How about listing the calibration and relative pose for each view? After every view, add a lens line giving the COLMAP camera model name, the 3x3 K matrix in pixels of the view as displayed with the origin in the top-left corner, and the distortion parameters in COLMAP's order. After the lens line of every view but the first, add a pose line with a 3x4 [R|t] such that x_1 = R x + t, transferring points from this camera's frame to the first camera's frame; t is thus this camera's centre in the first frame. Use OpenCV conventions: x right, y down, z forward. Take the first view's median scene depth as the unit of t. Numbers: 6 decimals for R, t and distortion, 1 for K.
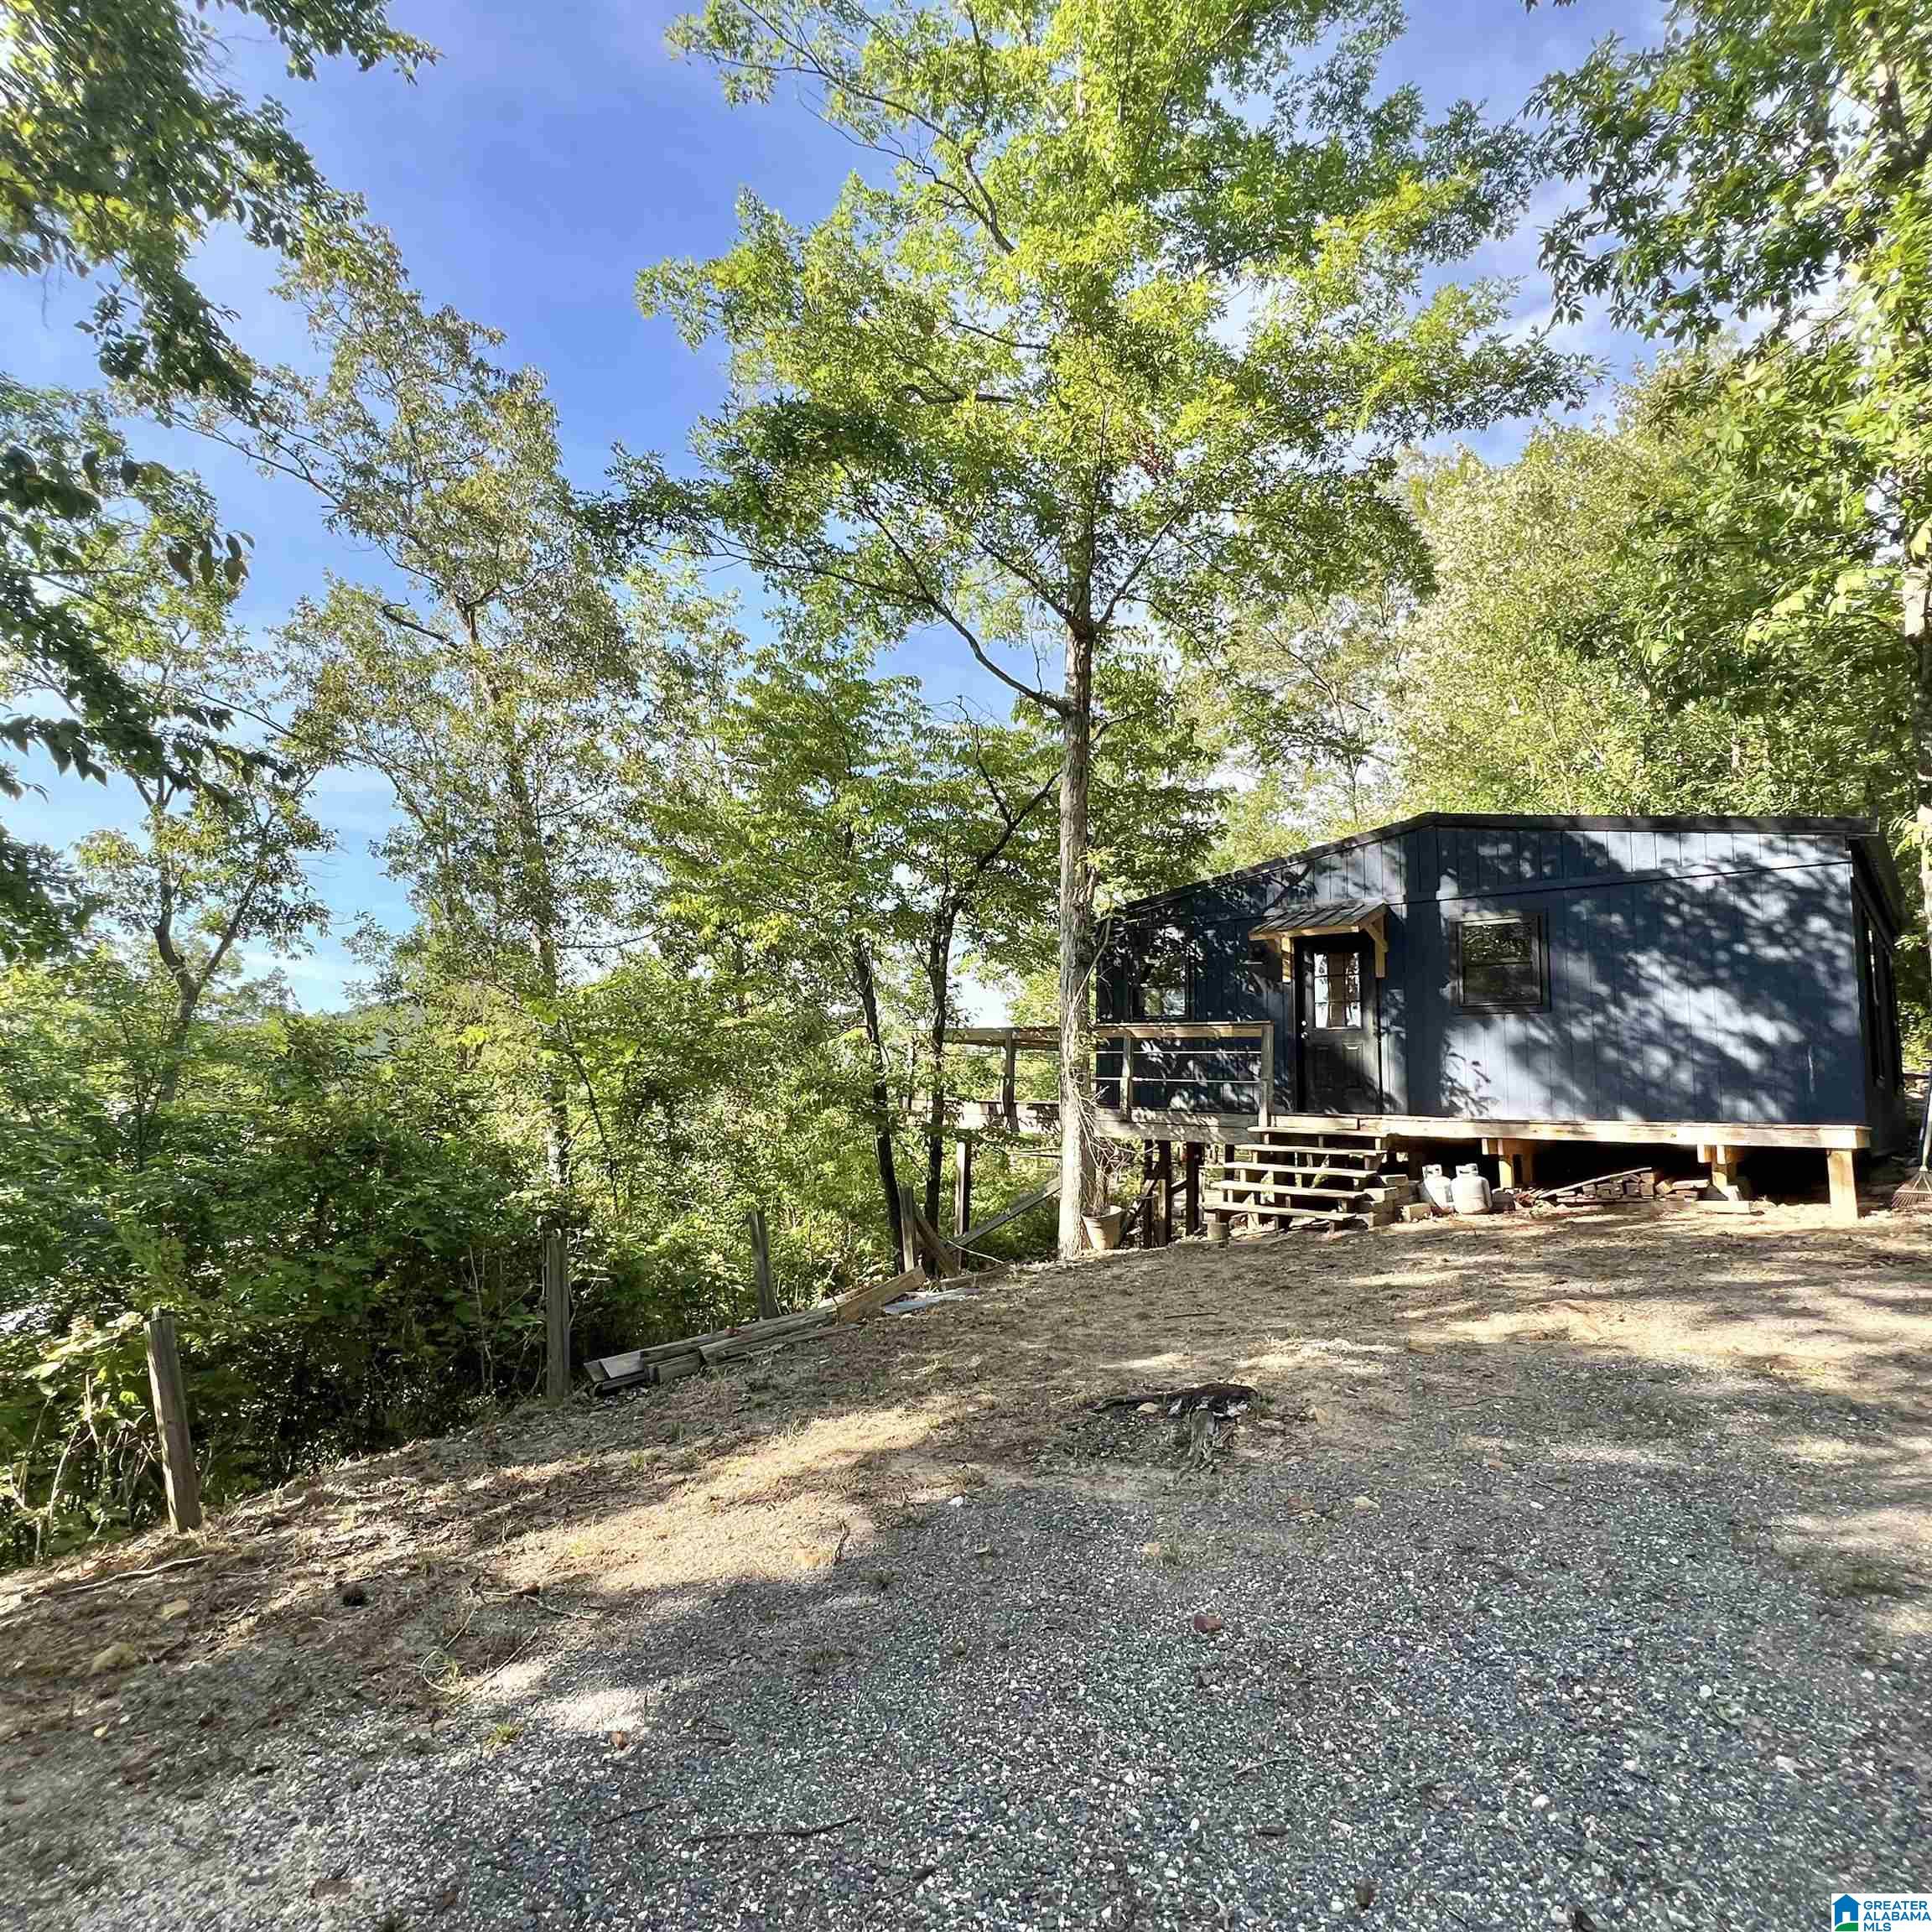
lens RADIAL K [[1026.7, 0, 954.0], [0, 1026.7, 957.0], [0, 0, 1]] dist [-0.004813, 0.000795]
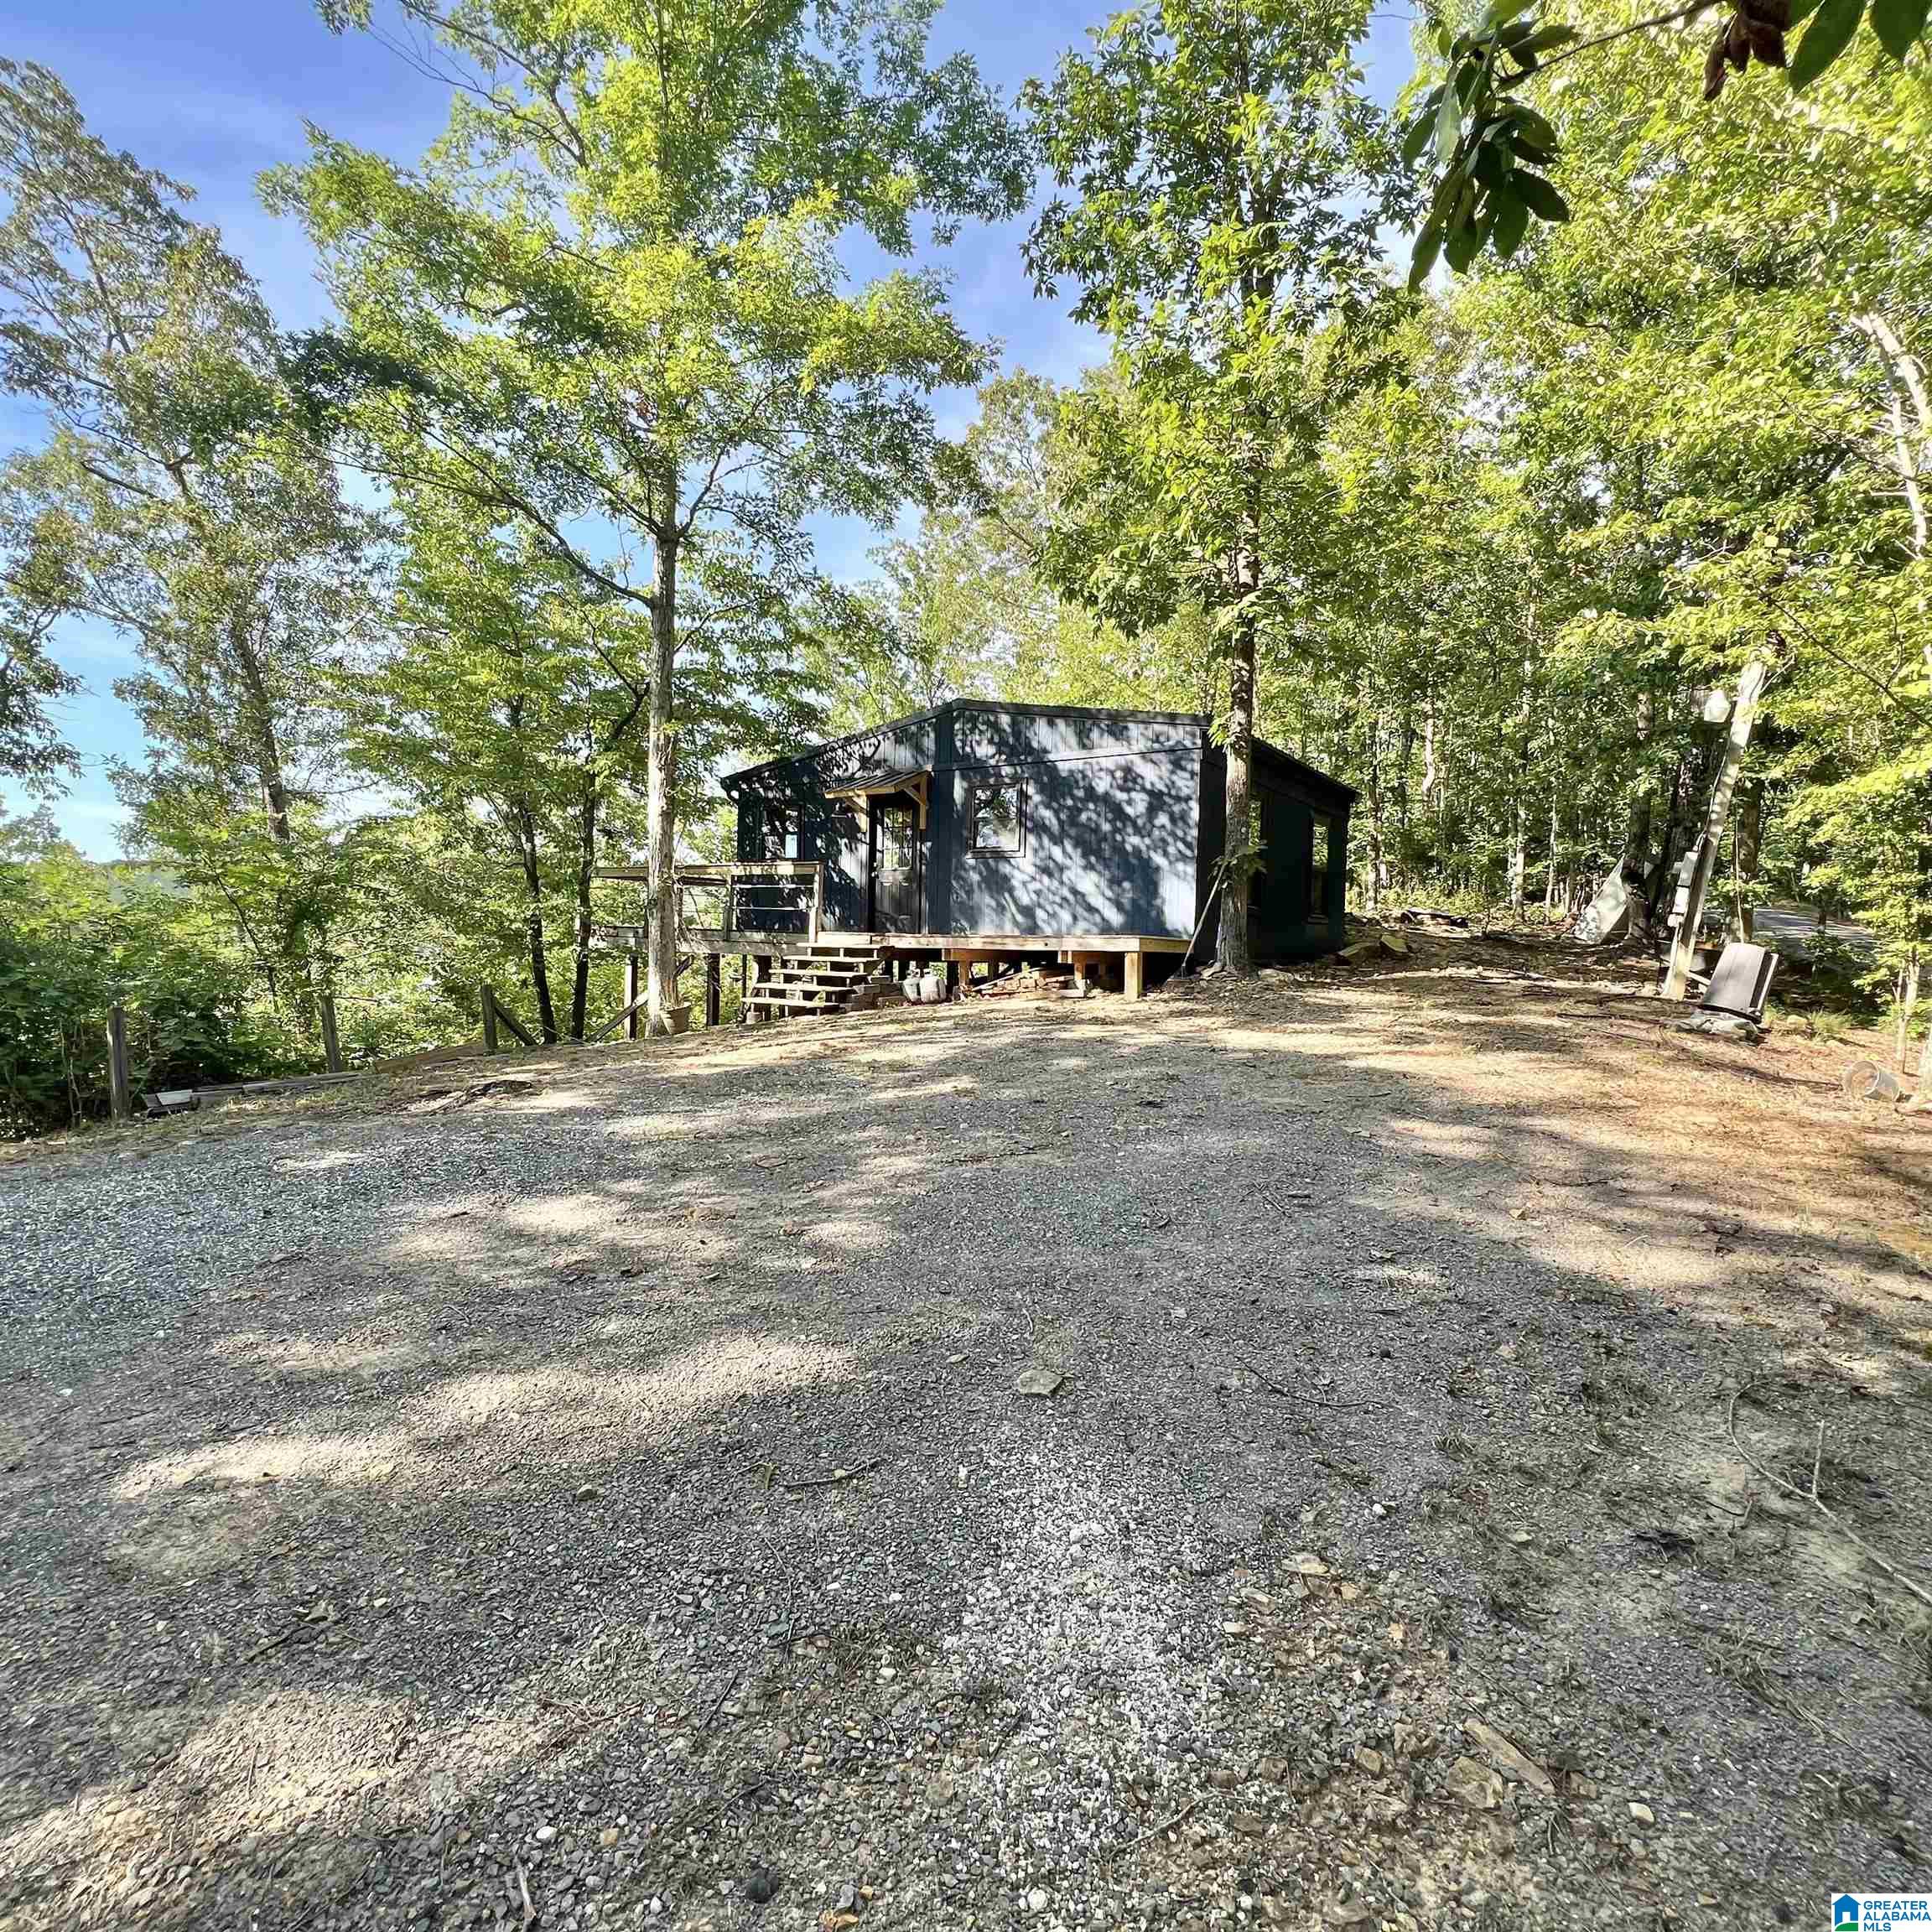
lens RADIAL K [[967.8, 0, 965.7], [0, 967.8, 948.1], [0, 0, 1]] dist [0.000432, -0.007391]
pose [[0.992528, -0.001161, 0.122010, 0.334493], [-0.016840, 0.989082, 0.146399, -0.011299], [-0.120848, -0.147360, 0.981672, -0.230361]]
